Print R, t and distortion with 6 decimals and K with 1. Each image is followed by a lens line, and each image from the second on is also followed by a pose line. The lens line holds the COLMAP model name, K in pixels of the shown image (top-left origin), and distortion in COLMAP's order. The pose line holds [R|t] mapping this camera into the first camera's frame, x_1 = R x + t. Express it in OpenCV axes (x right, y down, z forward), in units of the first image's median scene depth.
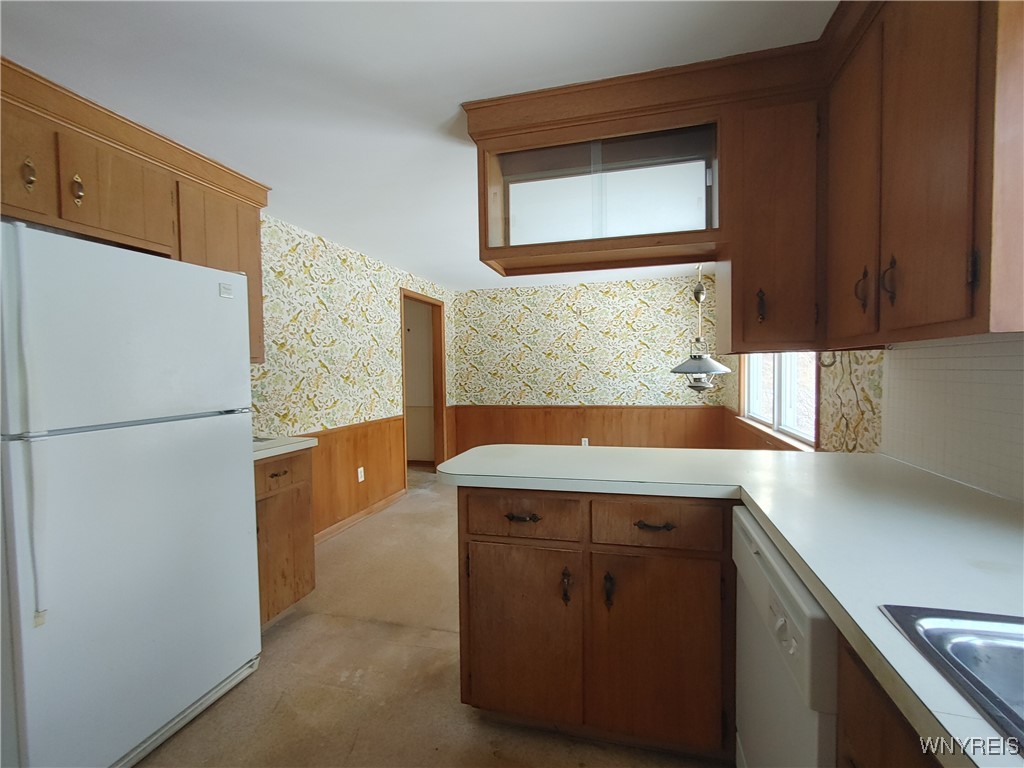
lens RADIAL K [[472.9, 0, 513.9], [0, 472.9, 386.7], [0, 0, 1]] dist [-0.000686, 0.000074]
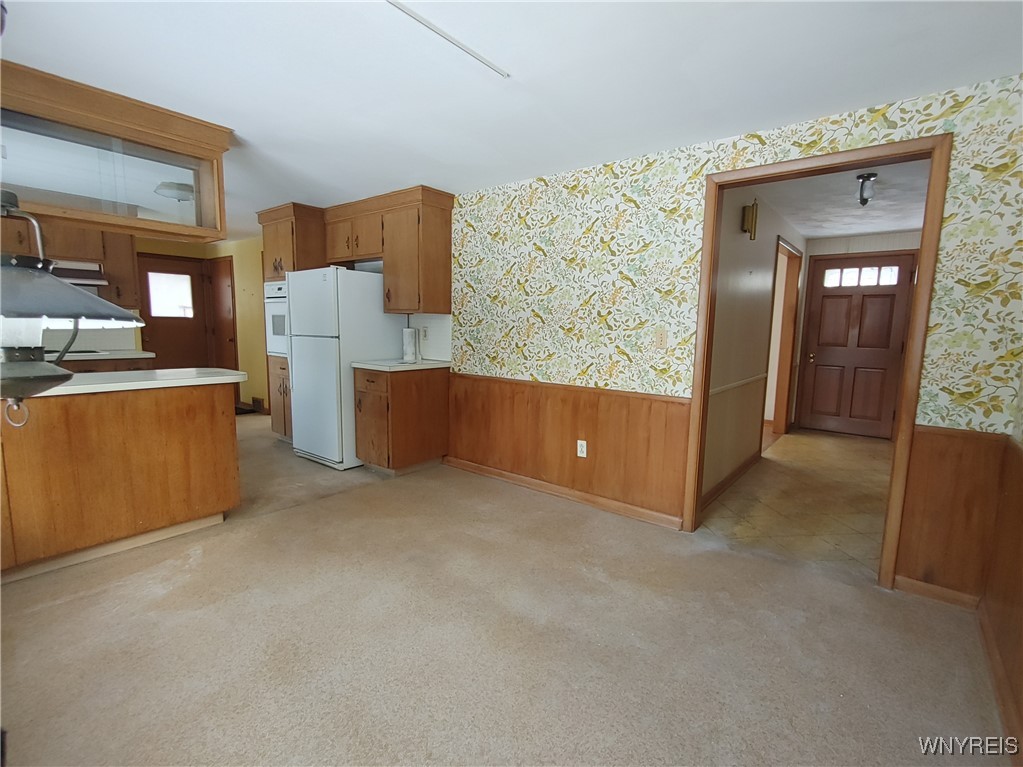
lens RADIAL K [[472.4, 0, 514.2], [0, 472.4, 382.0], [0, 0, 1]] dist [-0.000686, 0.000074]
pose [[-0.400199, 0.122809, -0.908162, 0.465458], [-0.044299, 0.987229, 0.153022, -0.050521], [0.915357, 0.101469, -0.389648, 1.226408]]
